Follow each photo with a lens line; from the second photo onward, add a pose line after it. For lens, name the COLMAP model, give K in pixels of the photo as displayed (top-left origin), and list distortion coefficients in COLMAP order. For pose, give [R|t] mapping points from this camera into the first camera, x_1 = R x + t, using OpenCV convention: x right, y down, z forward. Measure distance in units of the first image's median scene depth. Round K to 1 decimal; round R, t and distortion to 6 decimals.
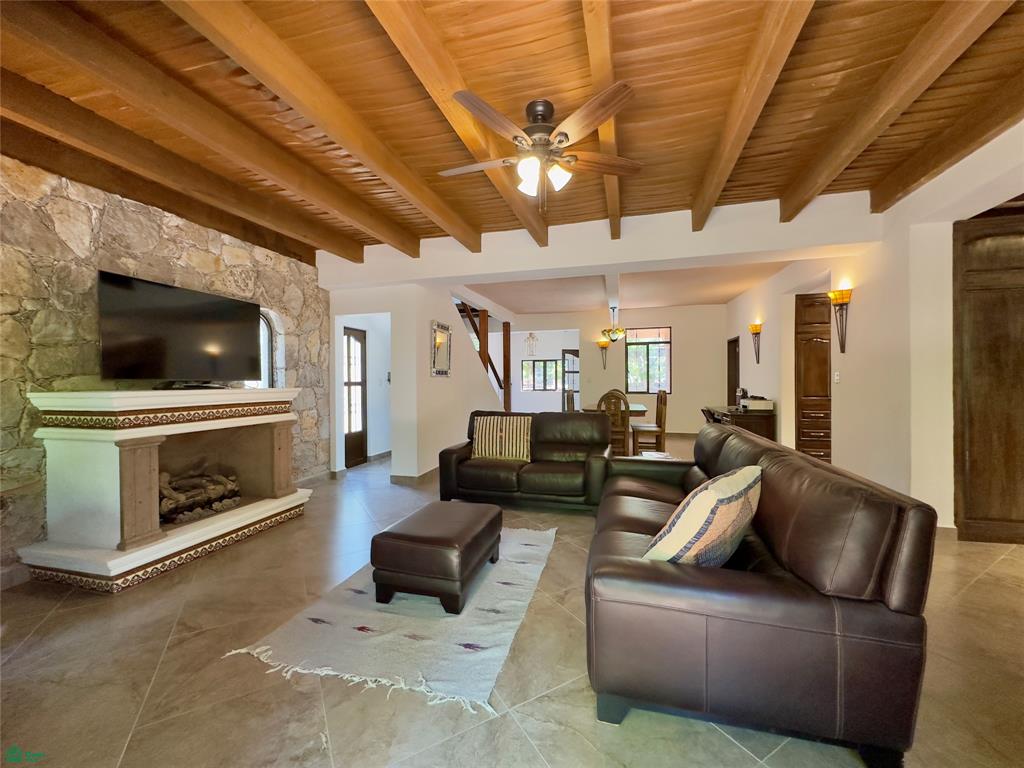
lens RADIAL K [[413.8, 0, 512.0], [0, 413.8, 384.0], [0, 0, 1]] dist [-0.003369, 0.000272]
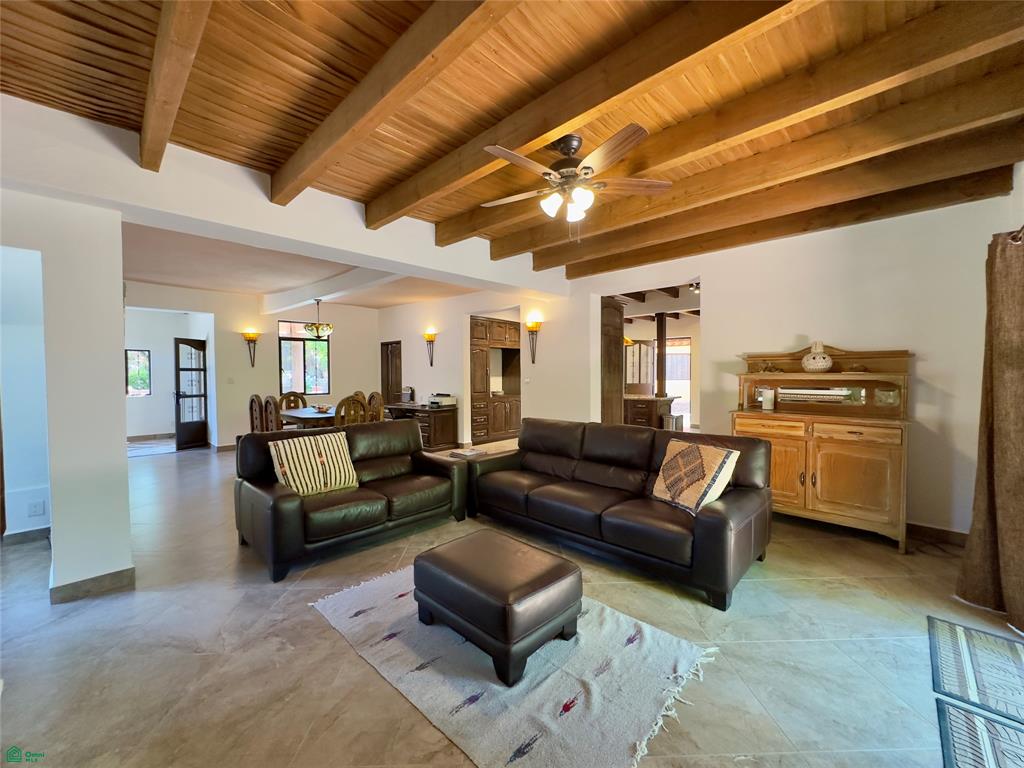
lens RADIAL K [[413.8, 0, 512.0], [0, 413.8, 384.0], [0, 0, 1]] dist [-0.003369, 0.000272]
pose [[0.469731, -0.020008, 0.882583, -0.652118], [0.006873, 0.999796, 0.019007, -0.035677], [-0.882783, -0.002862, 0.469773, 0.416099]]
